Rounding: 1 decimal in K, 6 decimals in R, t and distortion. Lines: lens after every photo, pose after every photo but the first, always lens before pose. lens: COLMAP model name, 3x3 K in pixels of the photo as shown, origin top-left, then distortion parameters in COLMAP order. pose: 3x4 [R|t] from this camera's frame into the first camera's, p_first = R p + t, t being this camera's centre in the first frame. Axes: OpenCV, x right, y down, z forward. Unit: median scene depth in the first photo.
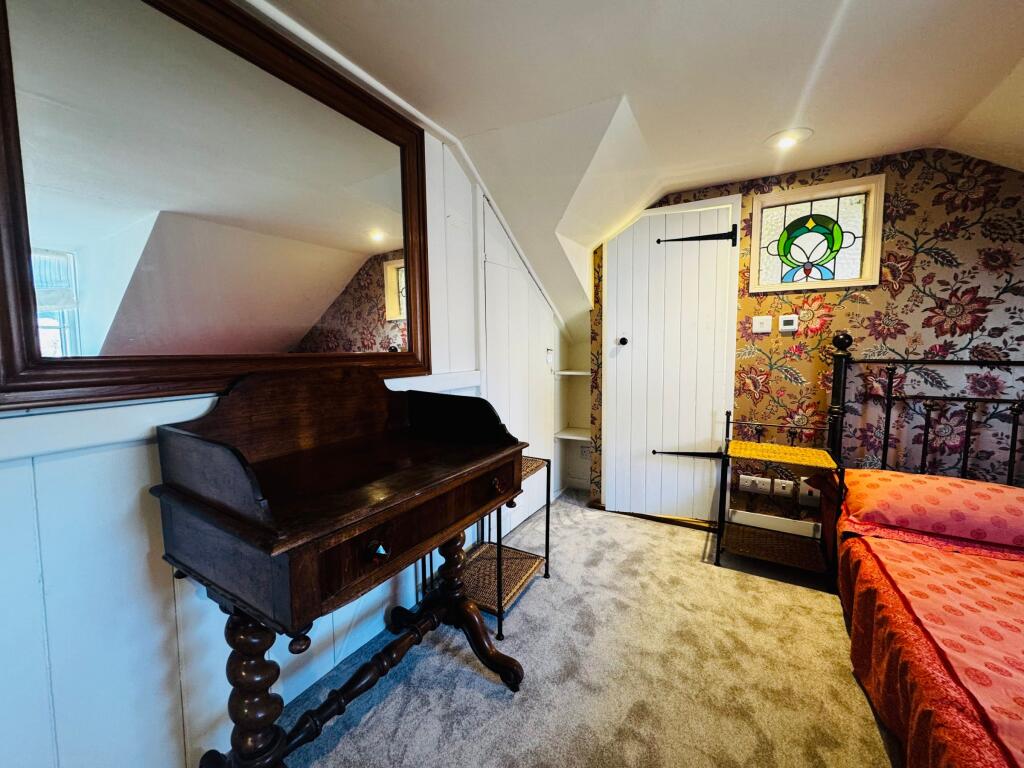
lens RADIAL K [[409.6, 0, 505.8], [0, 409.6, 383.7], [0, 0, 1]] dist [-0.006148, 0.001729]
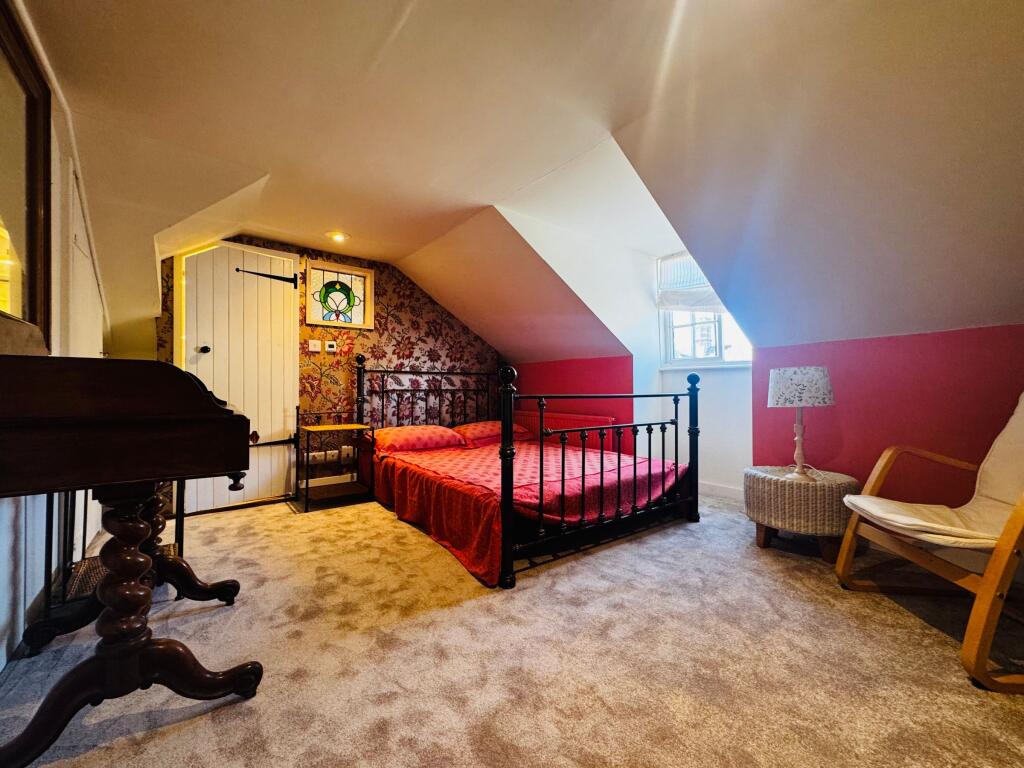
lens RADIAL K [[409.6, 0, 514.0], [0, 409.6, 388.1], [0, 0, 1]] dist [-0.006148, 0.001729]
pose [[0.362869, 0.009828, 0.931788, -0.540626], [0.081692, 0.995759, -0.042316, 0.142022], [-0.928252, 0.091475, 0.360528, -0.201994]]
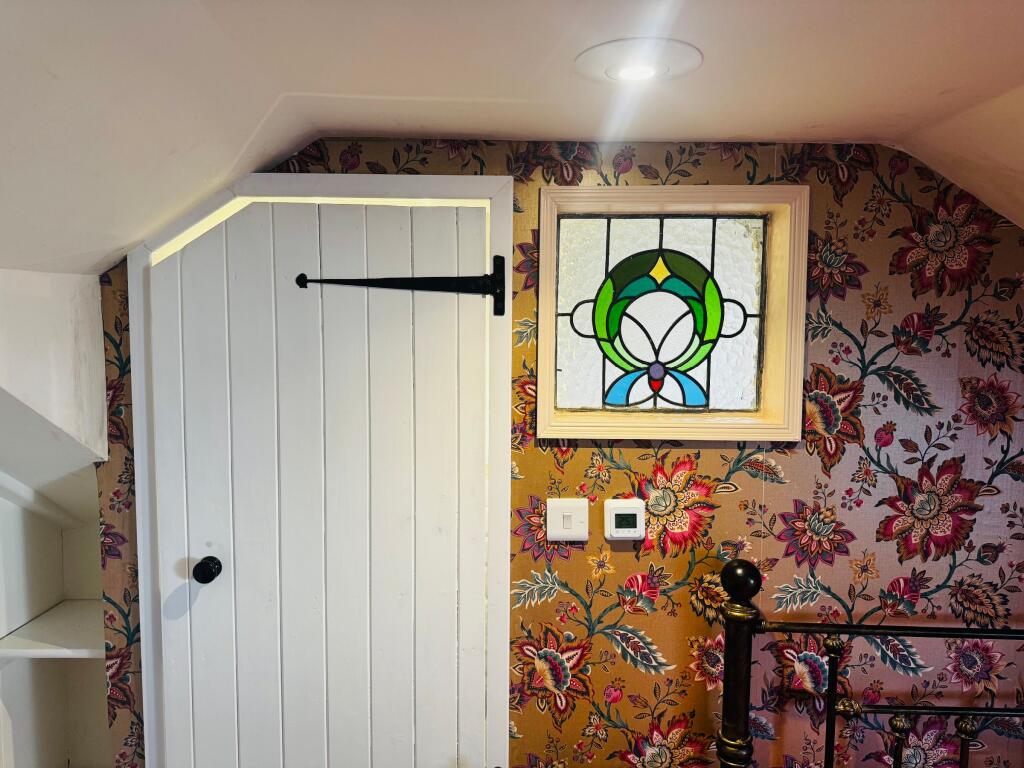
lens RADIAL K [[759.4, 0, 493.4], [0, 759.4, 391.3], [0, 0, 1]] dist [0.020501, -0.039010]
pose [[0.863452, -0.018417, 0.504094, 0.237130], [0.031631, 0.999343, -0.017668, -0.286791], [-0.503438, 0.031200, 0.863468, 0.470029]]
